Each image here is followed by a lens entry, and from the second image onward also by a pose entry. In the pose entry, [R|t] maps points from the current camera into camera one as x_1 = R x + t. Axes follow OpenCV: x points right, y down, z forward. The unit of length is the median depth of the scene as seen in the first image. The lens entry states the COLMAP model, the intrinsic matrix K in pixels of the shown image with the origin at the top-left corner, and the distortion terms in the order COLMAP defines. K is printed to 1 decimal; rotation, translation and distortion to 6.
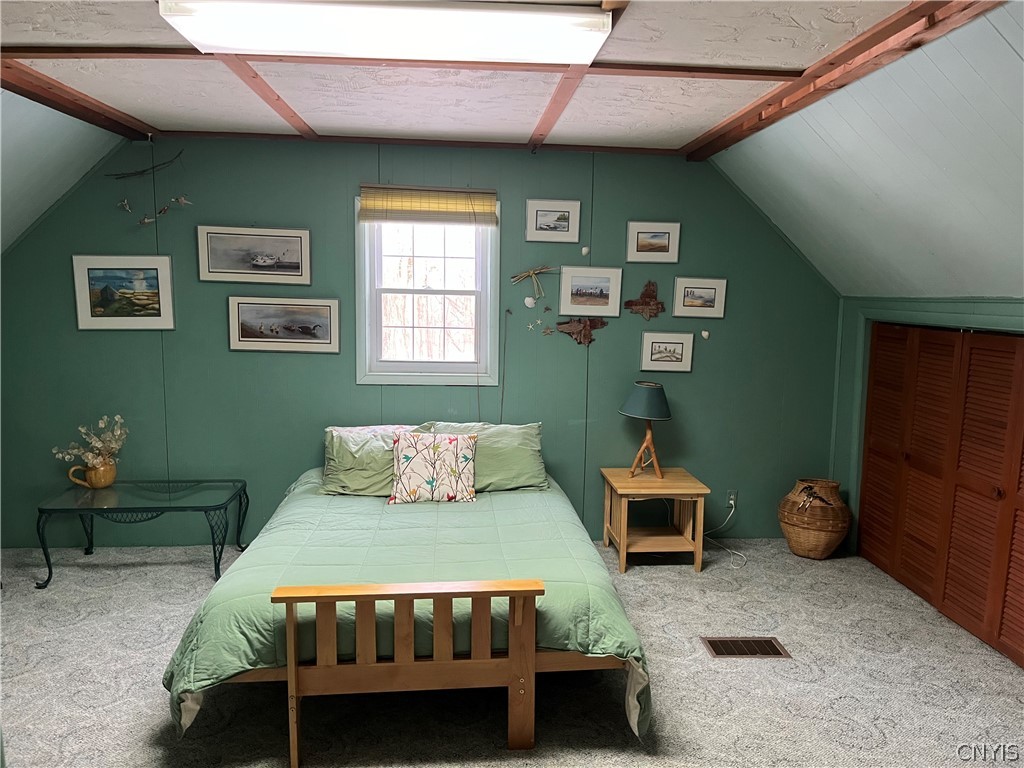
lens RADIAL K [[768.4, 0, 514.6], [0, 768.4, 387.0], [0, 0, 1]] dist [0.051287, -0.073978]
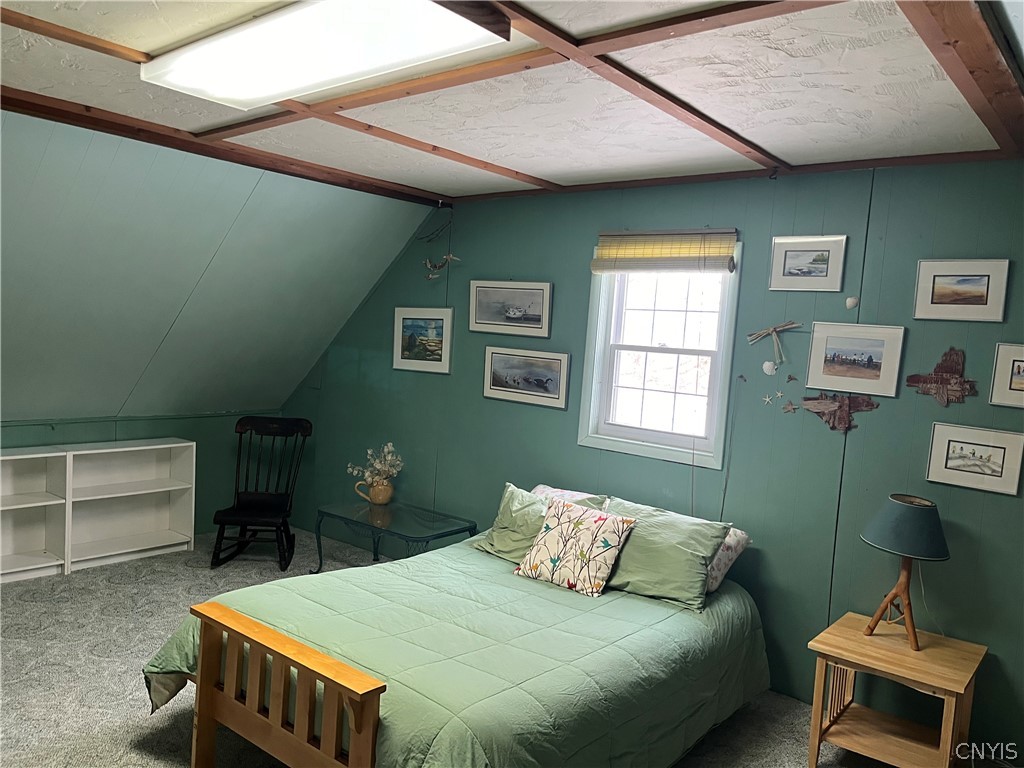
lens RADIAL K [[768.4, 0, 506.6], [0, 768.4, 386.6], [0, 0, 1]] dist [0.051287, -0.073978]
pose [[0.713717, 0.074137, -0.696499, 0.380330], [-0.143497, 0.988768, -0.041797, -0.022495], [0.685577, 0.129777, 0.716339, 0.273131]]
